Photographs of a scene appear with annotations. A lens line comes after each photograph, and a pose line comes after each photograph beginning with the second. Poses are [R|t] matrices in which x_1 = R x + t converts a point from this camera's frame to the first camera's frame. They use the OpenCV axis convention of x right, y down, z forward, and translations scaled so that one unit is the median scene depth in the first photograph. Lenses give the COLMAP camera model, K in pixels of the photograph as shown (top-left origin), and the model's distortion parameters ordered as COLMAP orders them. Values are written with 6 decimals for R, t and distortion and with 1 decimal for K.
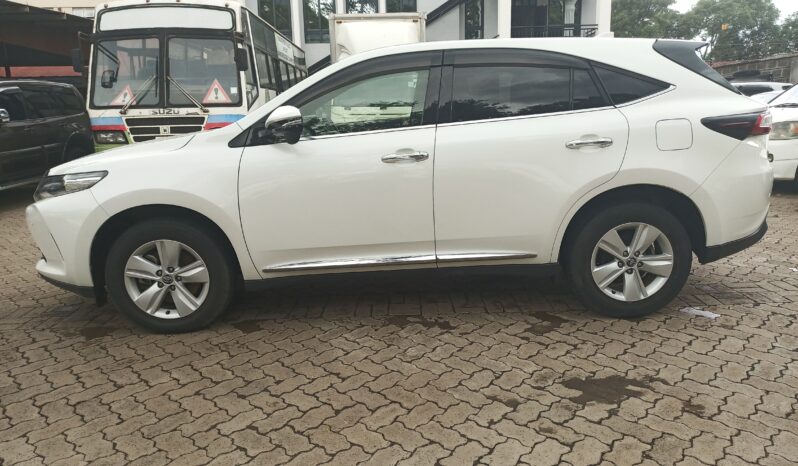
lens RADIAL K [[614.3, 0, 385.7], [0, 614.3, 199.6], [0, 0, 1]] dist [0.054409, -0.006728]
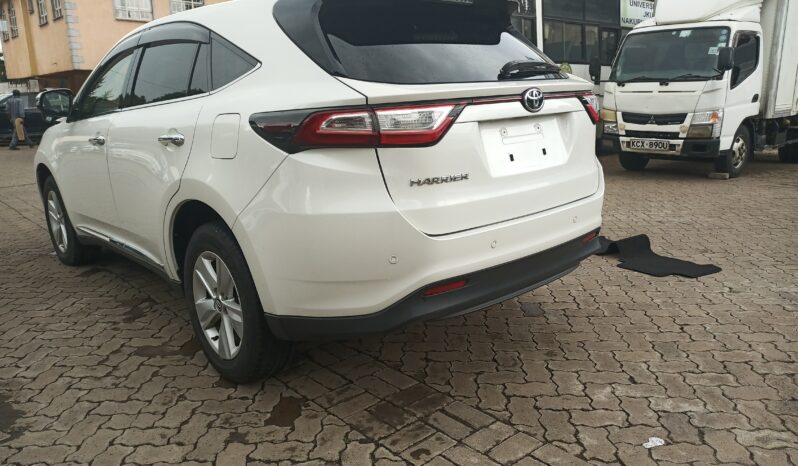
lens RADIAL K [[614.3, 0, 385.7], [0, 614.3, 199.6], [0, 0, 1]] dist [0.054409, -0.006728]
pose [[0.628557, 0.143067, -0.764492, 1.101644], [-0.110139, 0.989404, 0.094602, -0.118964], [0.769925, 0.024737, 0.637654, 0.703101]]
